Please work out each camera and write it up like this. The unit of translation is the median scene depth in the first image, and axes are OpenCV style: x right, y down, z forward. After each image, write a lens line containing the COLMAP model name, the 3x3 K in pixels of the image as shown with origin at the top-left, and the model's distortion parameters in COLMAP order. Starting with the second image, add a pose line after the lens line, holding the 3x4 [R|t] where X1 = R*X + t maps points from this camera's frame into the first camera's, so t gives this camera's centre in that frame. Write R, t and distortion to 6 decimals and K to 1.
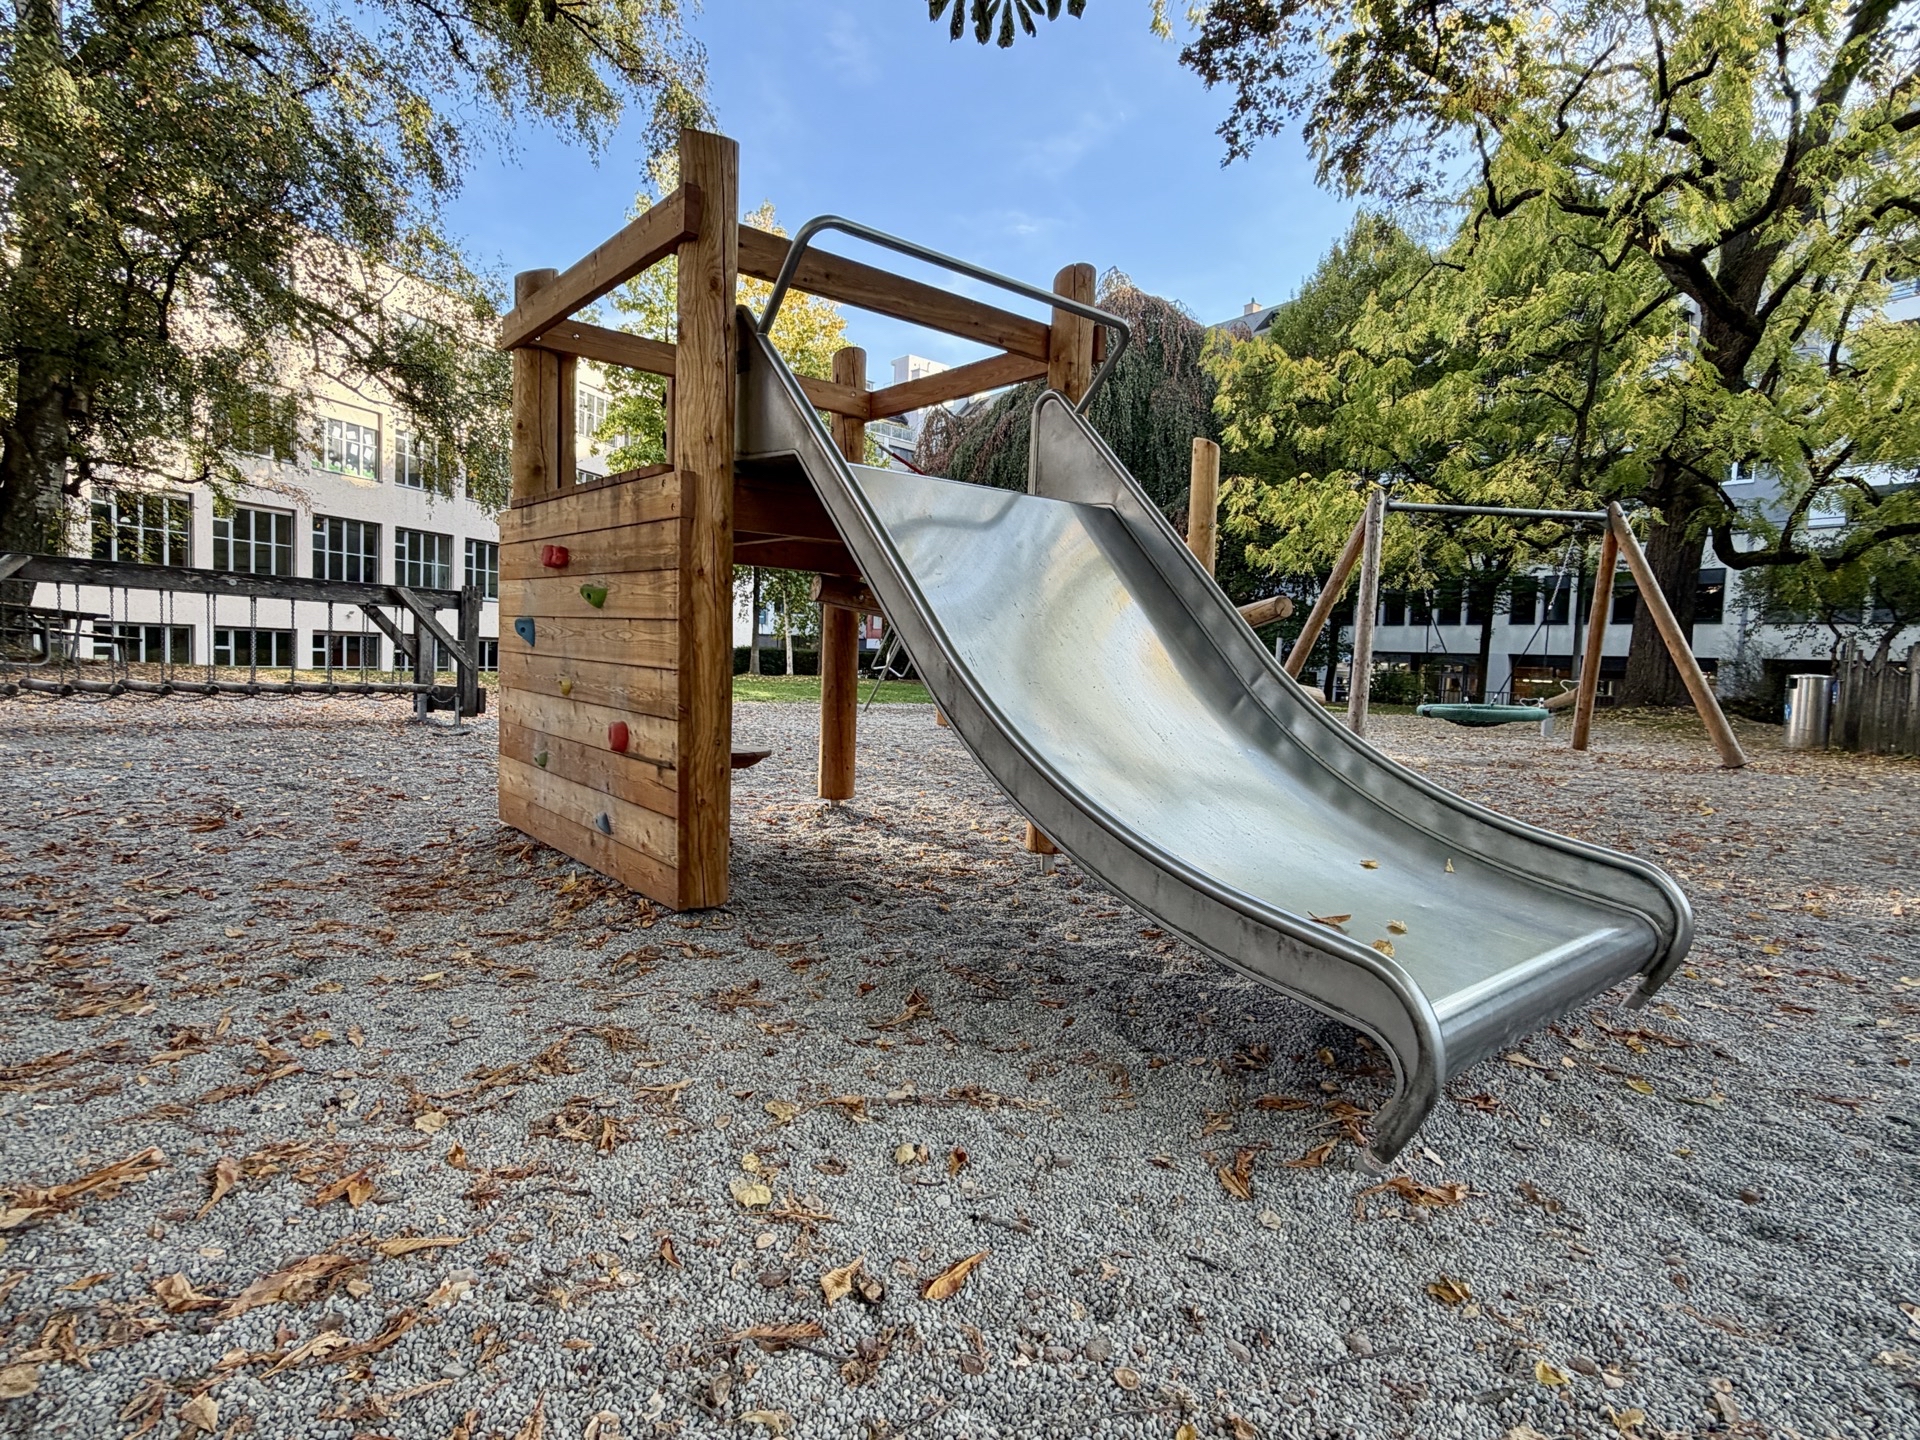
lens RADIAL K [[1001.4, 0, 960.0], [0, 1001.4, 720.0], [0, 0, 1]] dist [0.033956, 0.000582]
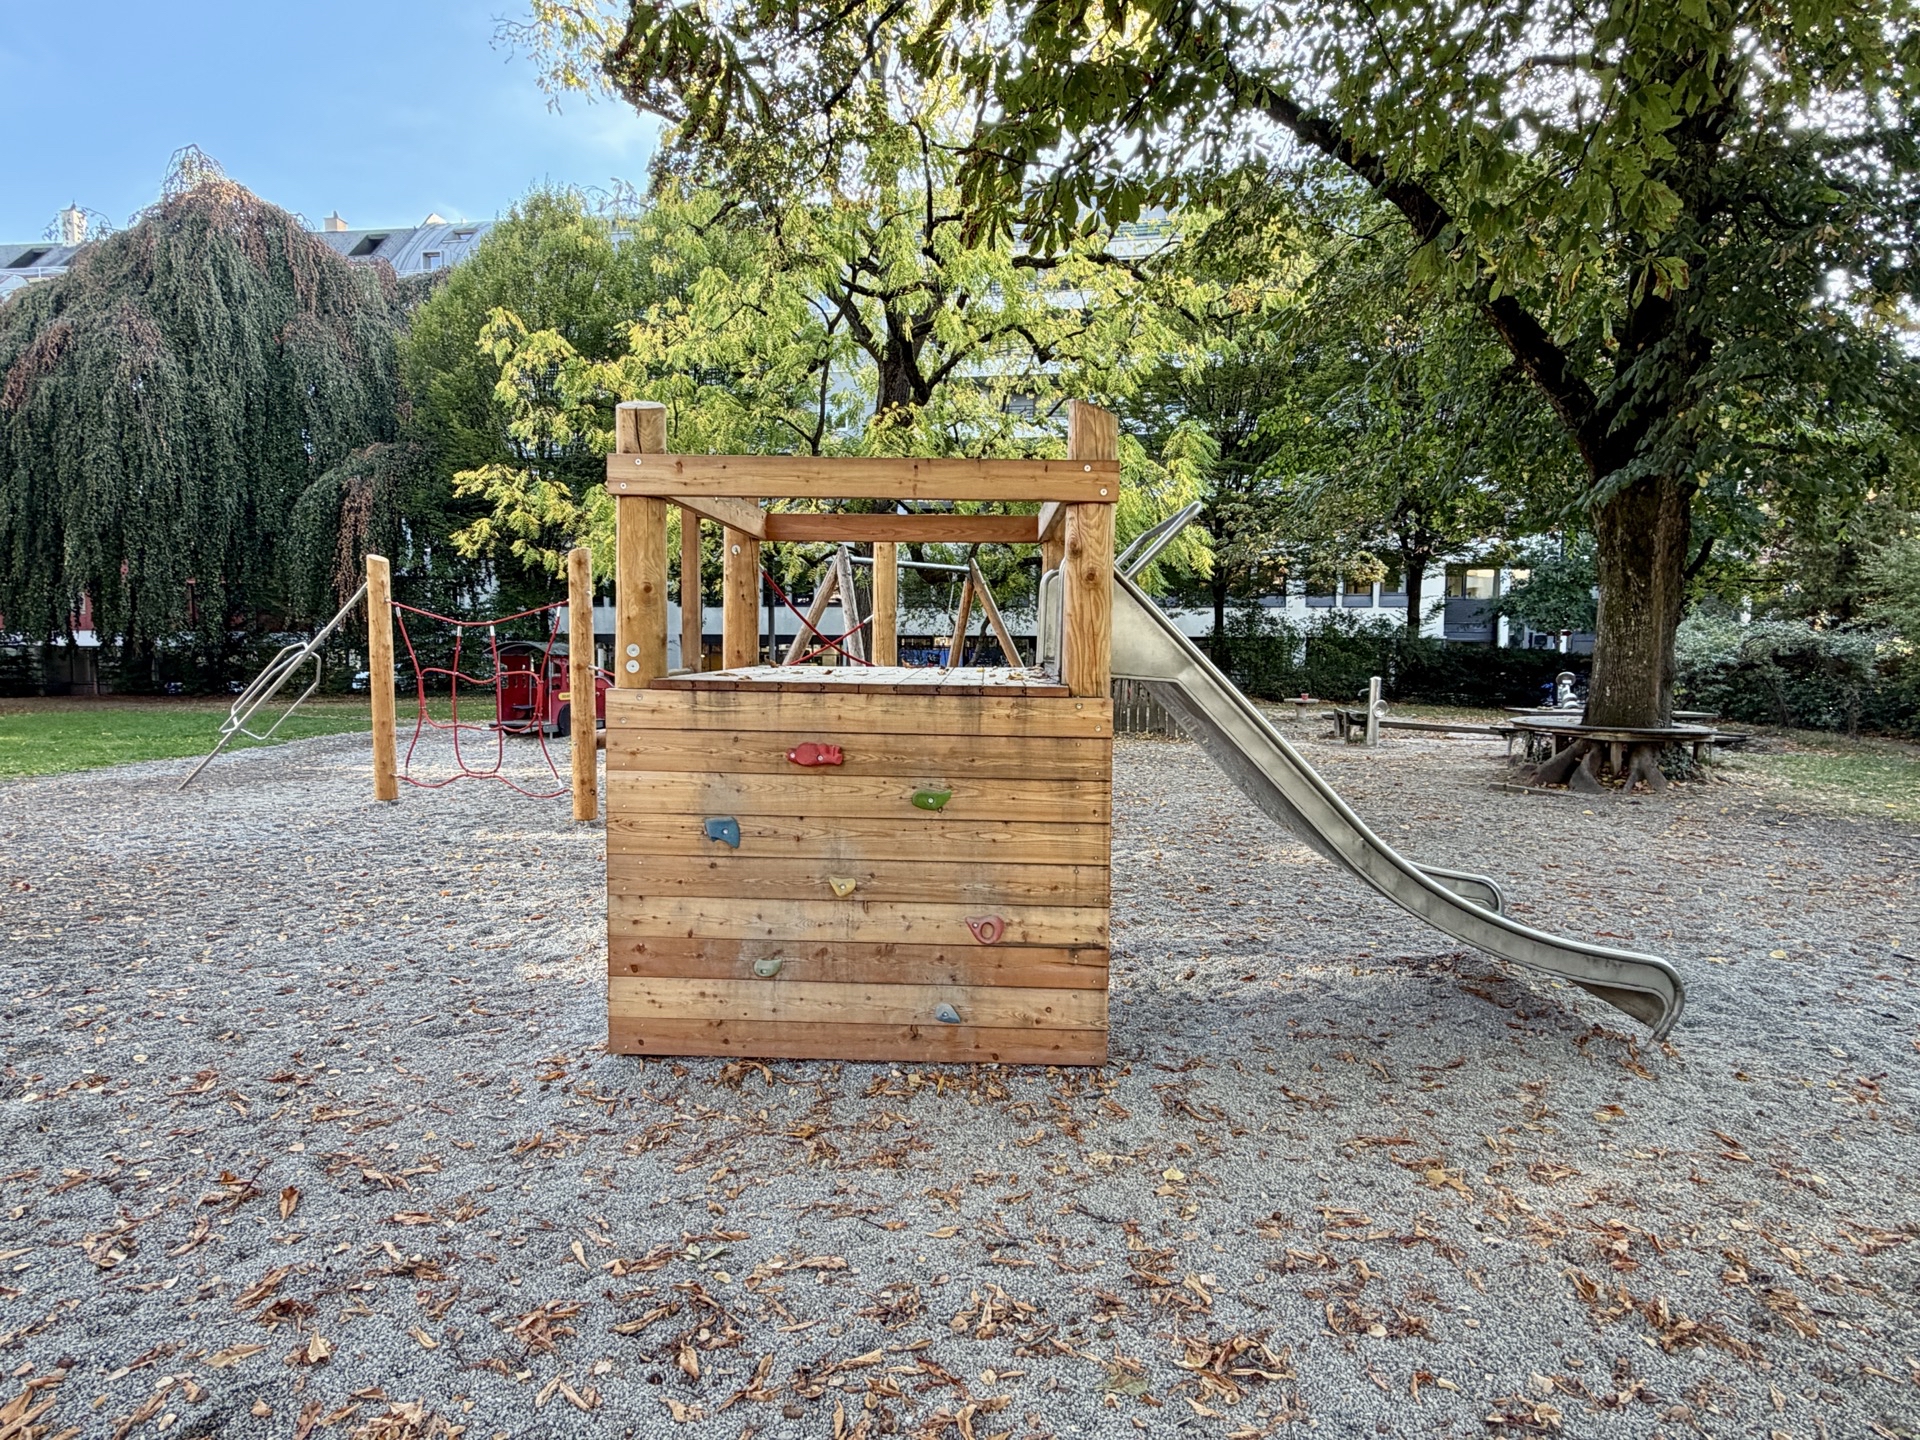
lens RADIAL K [[1085.3, 0, 961.4], [0, 1085.3, 738.7], [0, 0, 1]] dist [0.000233, -0.002025]
pose [[0.663666, -0.108162, 0.740168, -0.225468], [0.072898, 0.994133, 0.079911, -0.053506], [-0.744469, 0.000922, 0.667657, 0.047727]]
